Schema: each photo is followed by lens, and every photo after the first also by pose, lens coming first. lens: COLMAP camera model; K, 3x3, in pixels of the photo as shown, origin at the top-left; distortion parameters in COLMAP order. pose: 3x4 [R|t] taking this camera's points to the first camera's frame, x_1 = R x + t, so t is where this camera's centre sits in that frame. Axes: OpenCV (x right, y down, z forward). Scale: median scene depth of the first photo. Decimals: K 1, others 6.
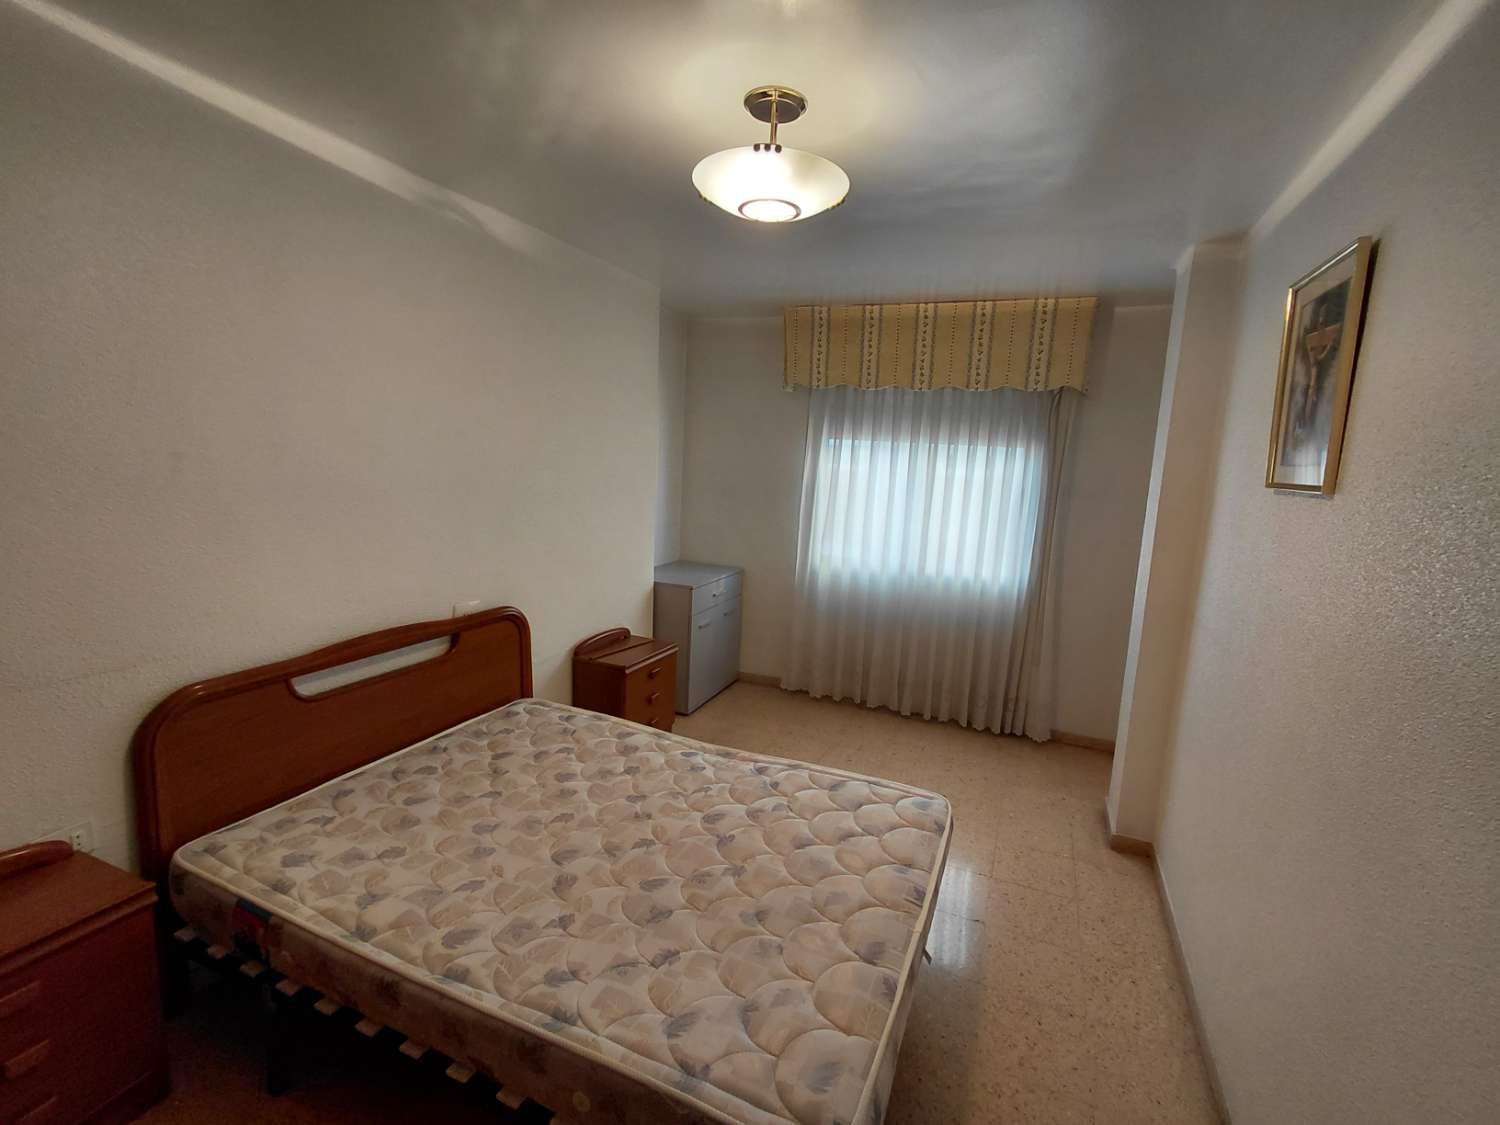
lens RADIAL K [[684.4, 0, 743.1], [0, 684.4, 570.7], [0, 0, 1]] dist [-0.001380, 0.001581]
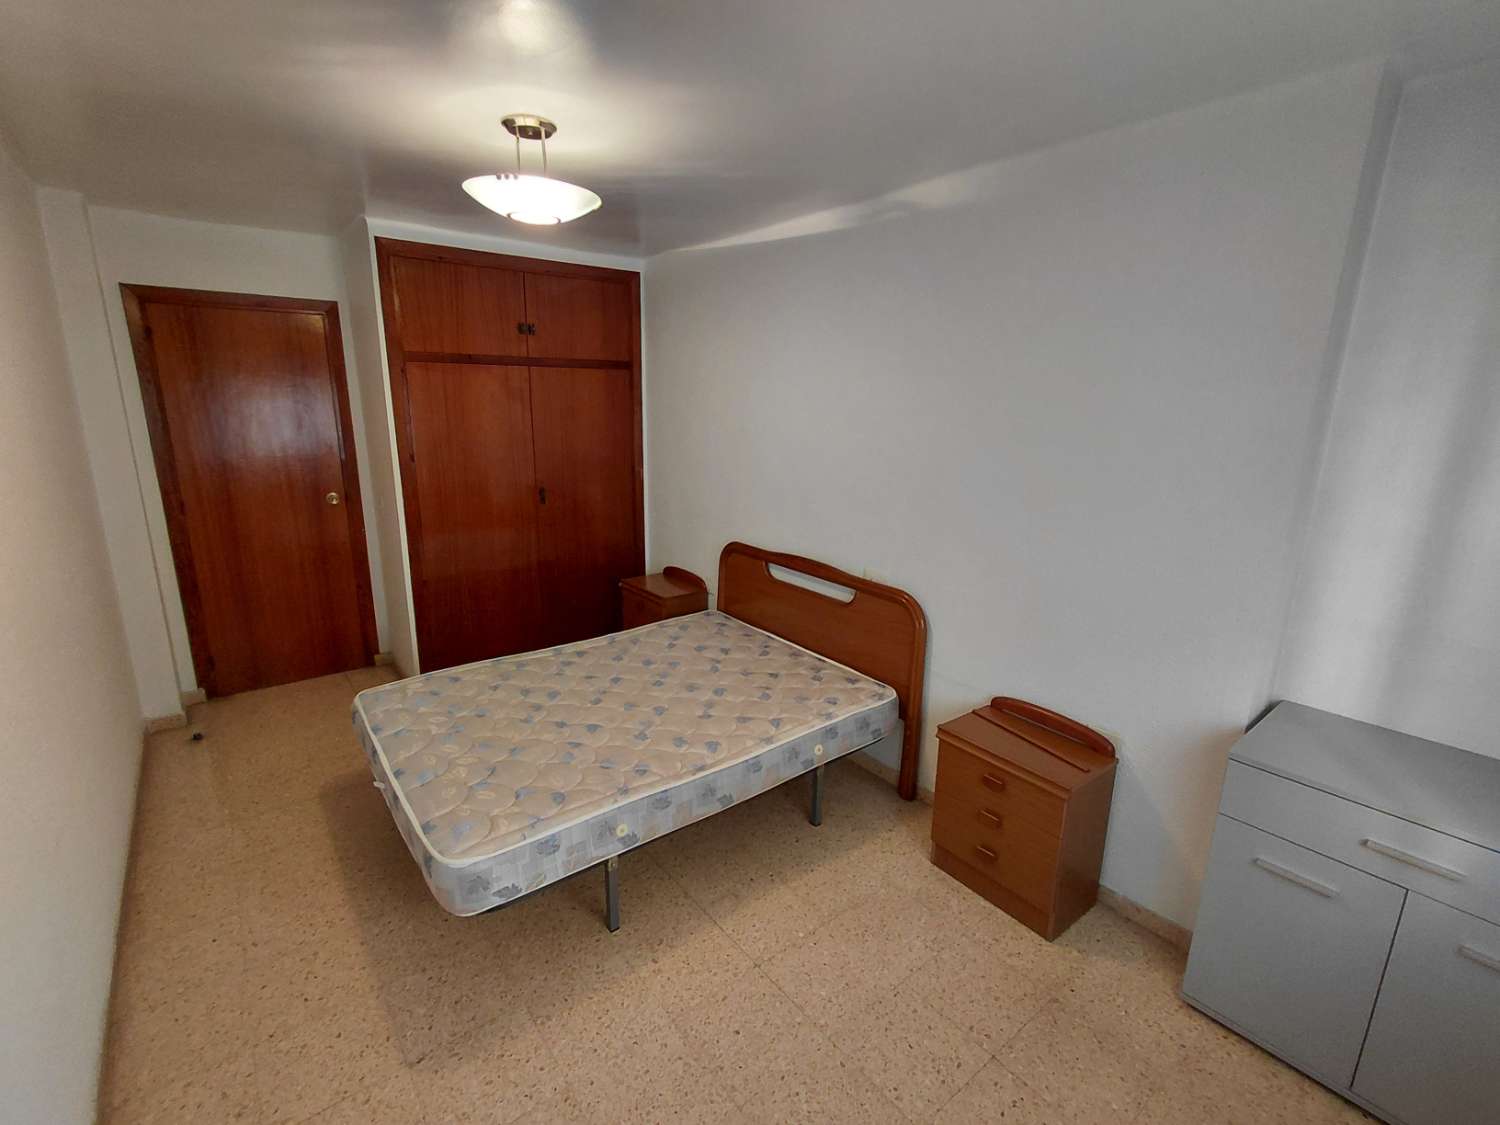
lens RADIAL K [[684.4, 0, 754.7], [0, 684.4, 562.3], [0, 0, 1]] dist [-0.001380, 0.001581]
pose [[-0.467638, 0.155577, -0.870121, 0.769784], [-0.187872, 0.944403, 0.269828, -0.272224], [0.863724, 0.289654, -0.412410, 1.544966]]
